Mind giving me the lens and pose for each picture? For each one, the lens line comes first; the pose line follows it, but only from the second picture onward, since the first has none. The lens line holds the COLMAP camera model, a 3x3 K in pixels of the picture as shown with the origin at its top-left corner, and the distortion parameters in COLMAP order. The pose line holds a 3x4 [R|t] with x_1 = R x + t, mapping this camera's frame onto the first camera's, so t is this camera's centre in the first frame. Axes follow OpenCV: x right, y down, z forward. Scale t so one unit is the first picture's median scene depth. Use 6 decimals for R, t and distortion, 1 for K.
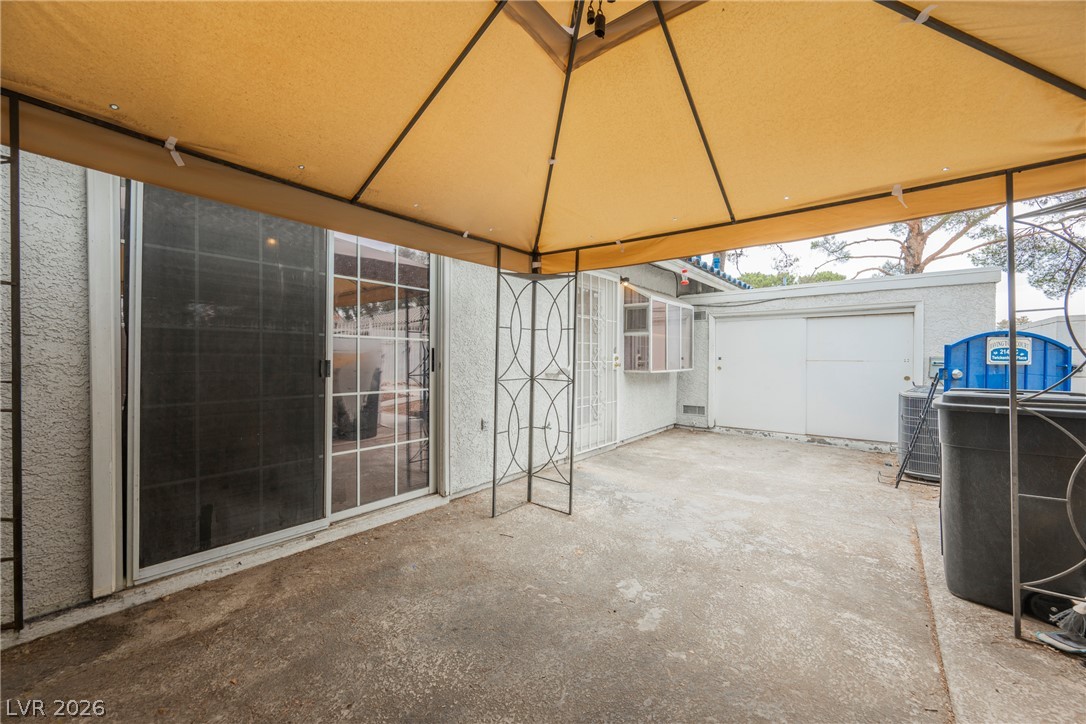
lens RADIAL K [[425.8, 0, 543.8], [0, 425.8, 358.6], [0, 0, 1]] dist [-0.002722, 0.000129]
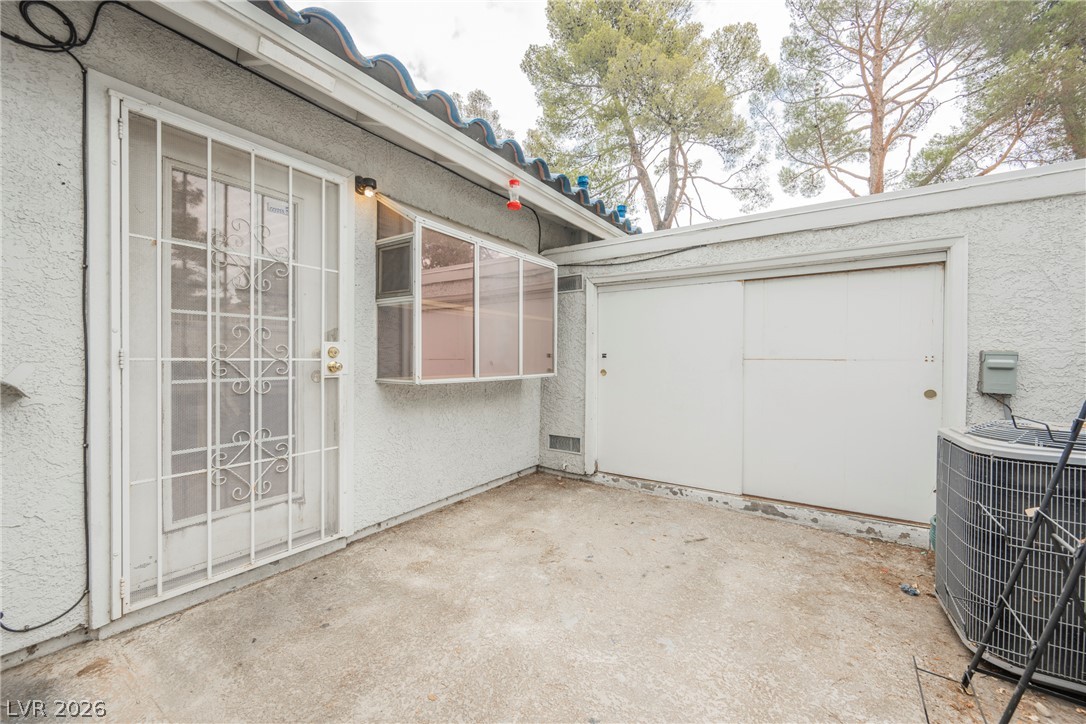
lens RADIAL K [[425.8, 0, 547.1], [0, 425.8, 358.0], [0, 0, 1]] dist [-0.002722, 0.000129]
pose [[0.996080, 0.003018, 0.088401, 0.351051], [-0.002691, 0.999989, -0.003812, 0.006264], [-0.088412, 0.003559, 0.996078, 0.528069]]
